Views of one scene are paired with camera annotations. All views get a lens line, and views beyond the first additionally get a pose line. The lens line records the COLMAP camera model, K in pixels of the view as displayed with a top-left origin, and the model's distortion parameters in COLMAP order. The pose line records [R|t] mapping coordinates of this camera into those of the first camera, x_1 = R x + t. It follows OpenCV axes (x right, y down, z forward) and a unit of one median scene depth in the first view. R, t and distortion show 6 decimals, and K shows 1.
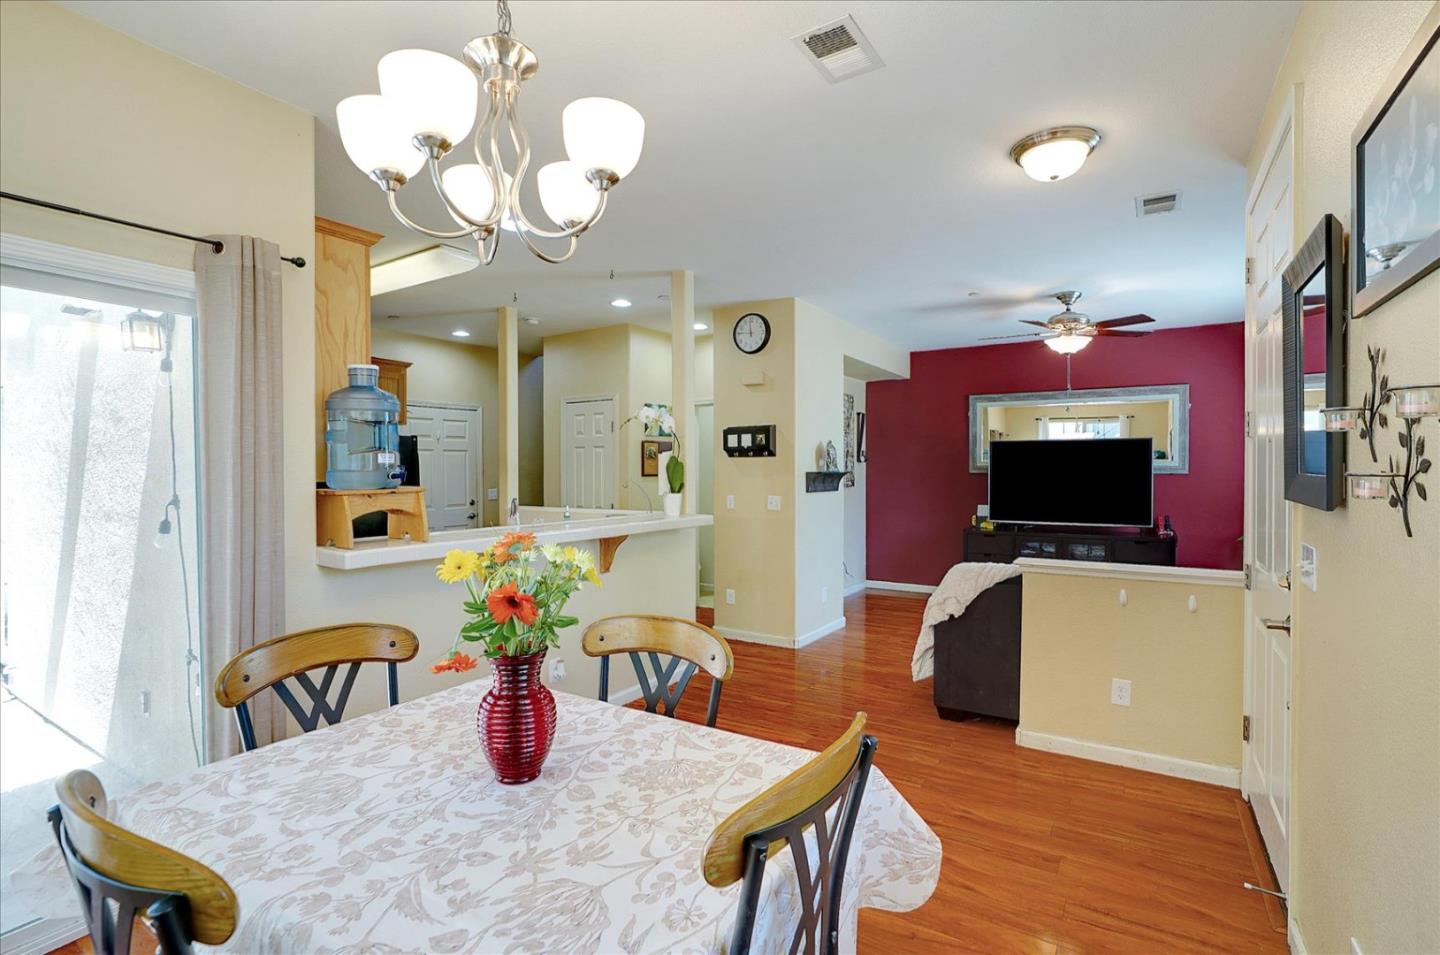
lens RADIAL K [[677.5, 0, 721.6], [0, 677.5, 474.1], [0, 0, 1]] dist [-0.023307, 0.008708]
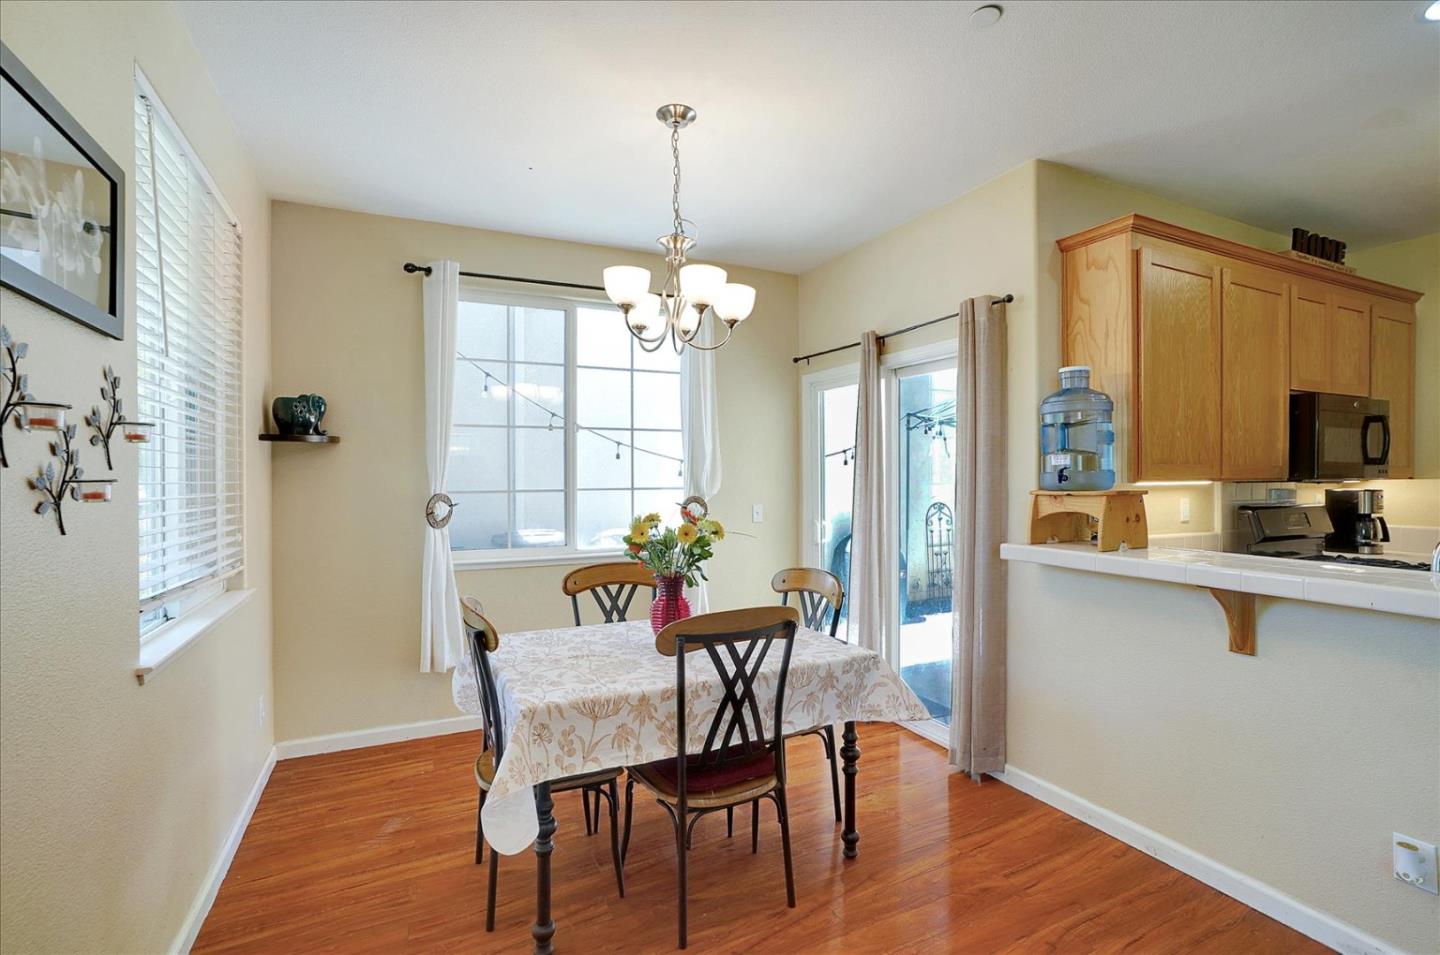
lens RADIAL K [[677.5, 0, 723.3], [0, 677.5, 483.9], [0, 0, 1]] dist [-0.023307, 0.008708]
pose [[-0.516896, 0.014526, -0.855925, 0.608678], [0.000180, 0.999858, 0.016860, -0.005322], [0.856048, 0.008561, -0.516825, 1.083462]]
